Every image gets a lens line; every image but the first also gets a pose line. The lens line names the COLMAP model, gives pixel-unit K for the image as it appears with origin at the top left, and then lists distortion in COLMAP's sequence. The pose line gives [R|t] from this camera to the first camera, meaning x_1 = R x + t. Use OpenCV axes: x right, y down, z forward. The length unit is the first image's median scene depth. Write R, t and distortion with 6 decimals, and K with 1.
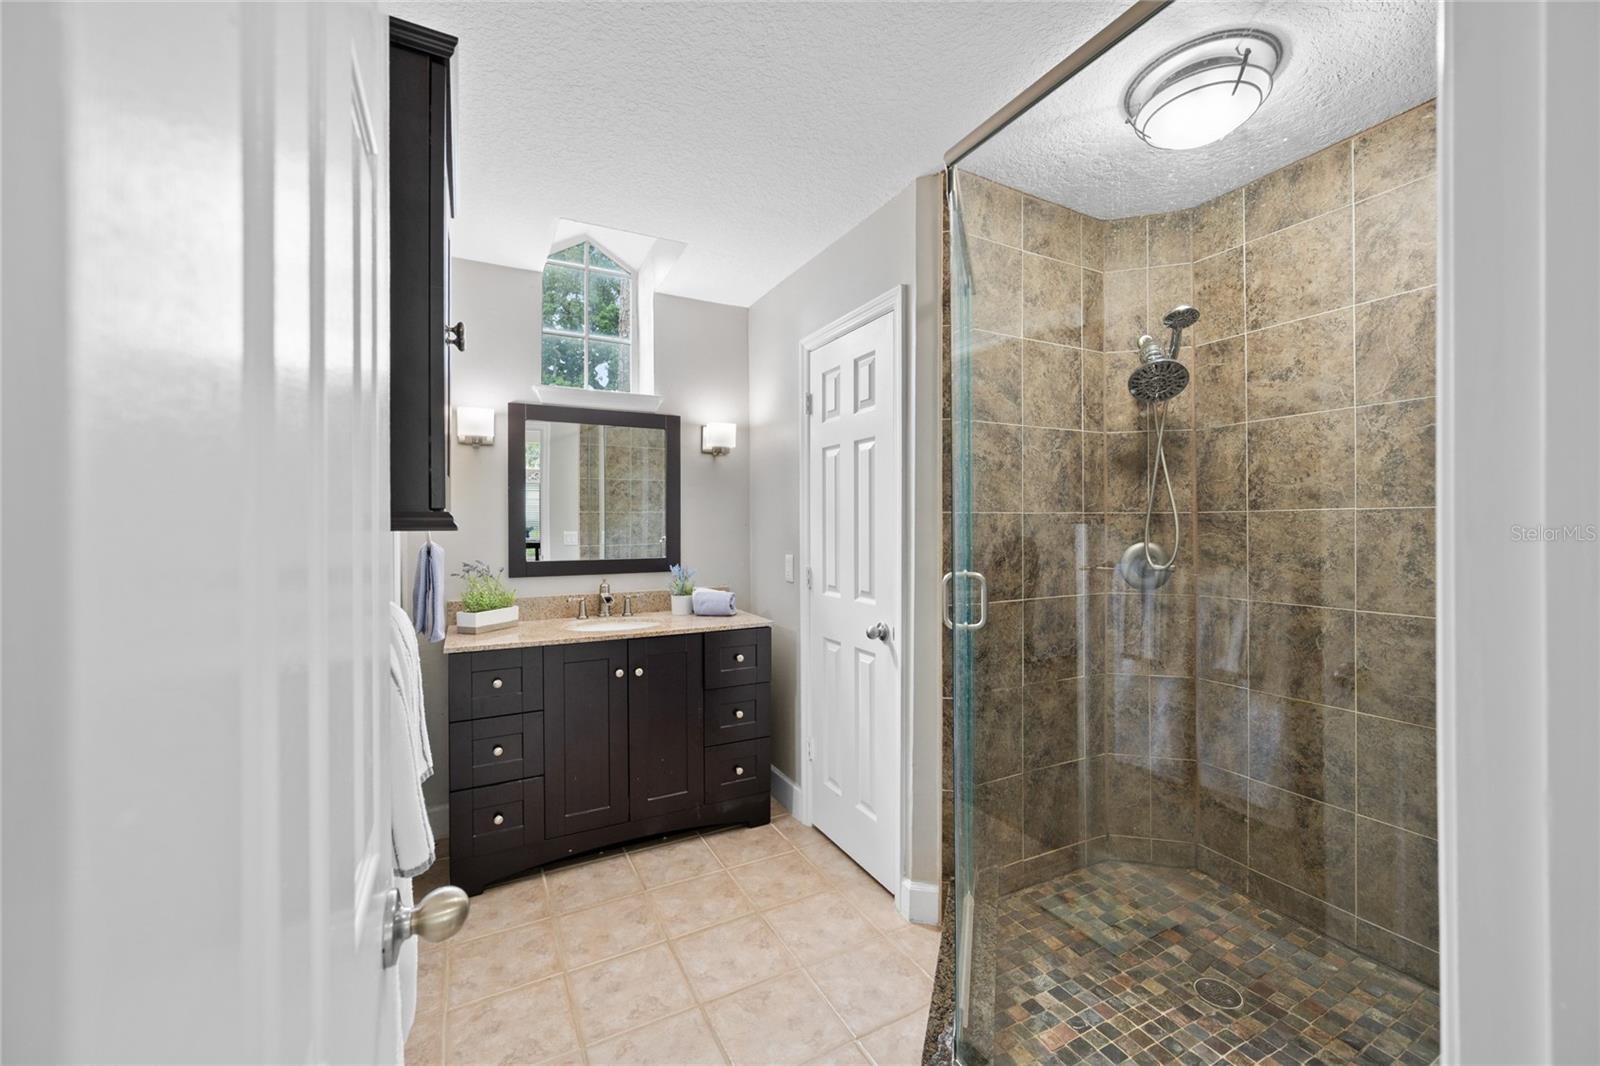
lens RADIAL K [[635.0, 0, 807.8], [0, 635.0, 523.8], [0, 0, 1]] dist [-0.000699, -0.000054]
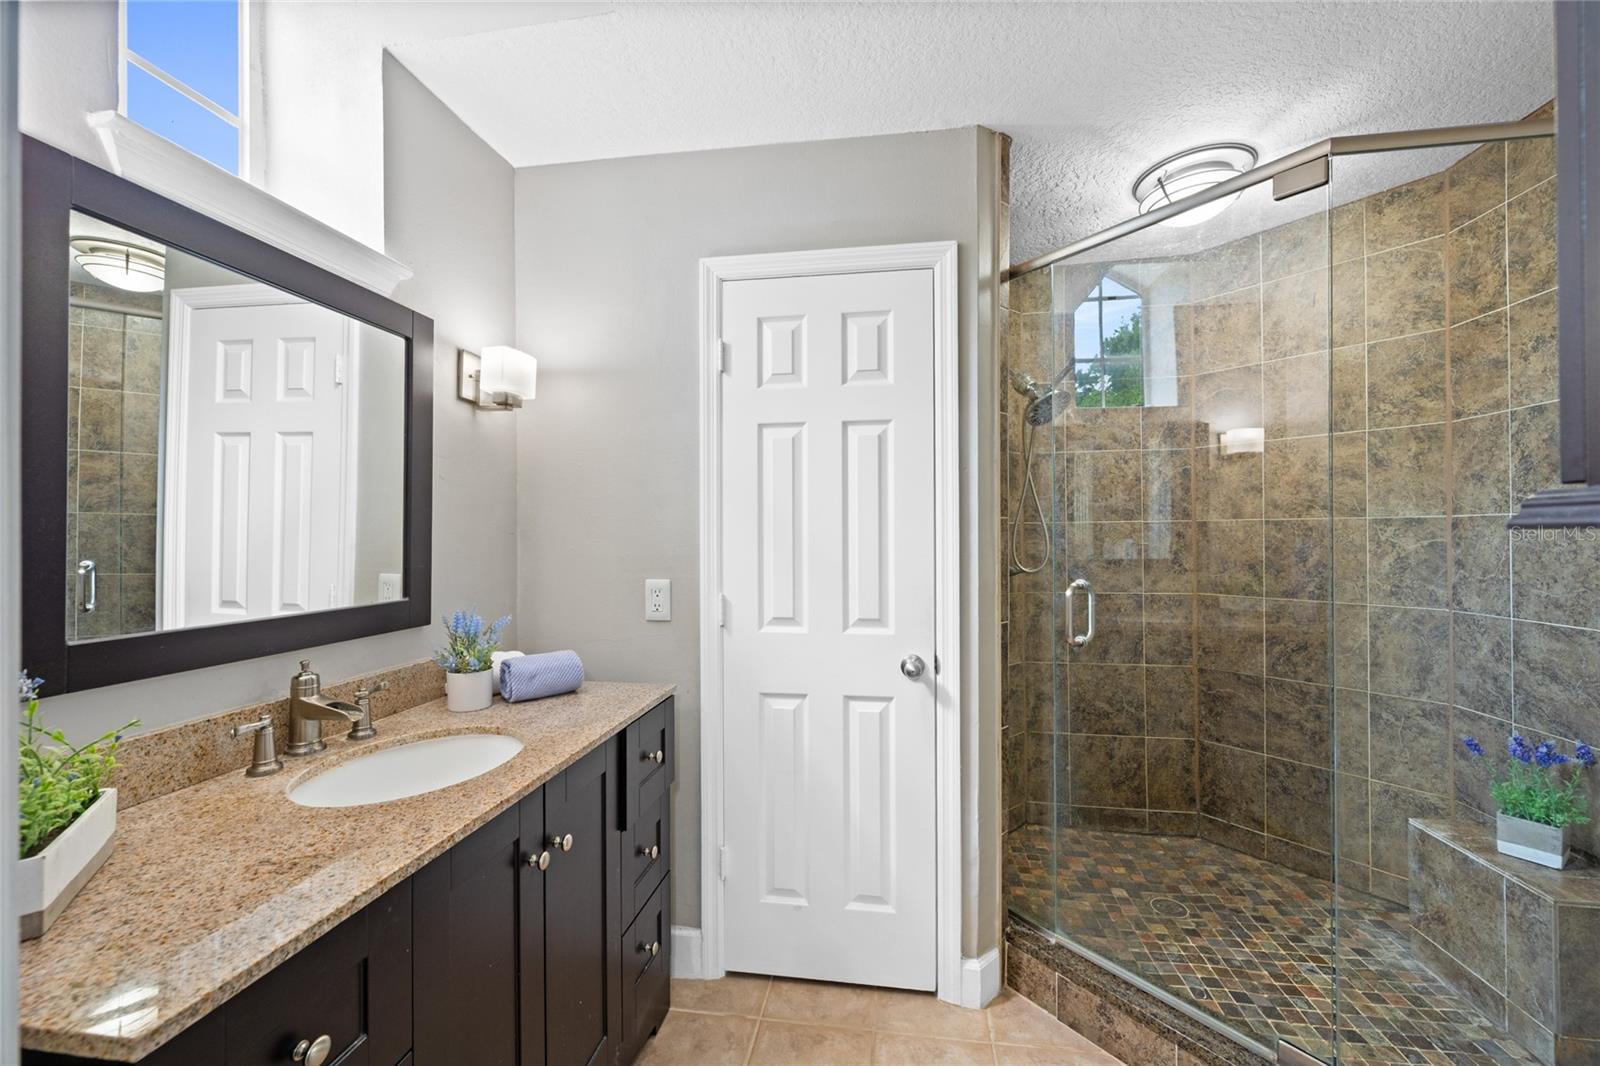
lens RADIAL K [[634.9, 0, 805.8], [0, 634.9, 530.7], [0, 0, 1]] dist [-0.001586, -0.000190]
pose [[0.593465, 0.005967, 0.804838, -0.612660], [0.002199, 0.999957, -0.009035, 0.006783], [-0.804857, 0.007132, 0.593426, 0.648894]]
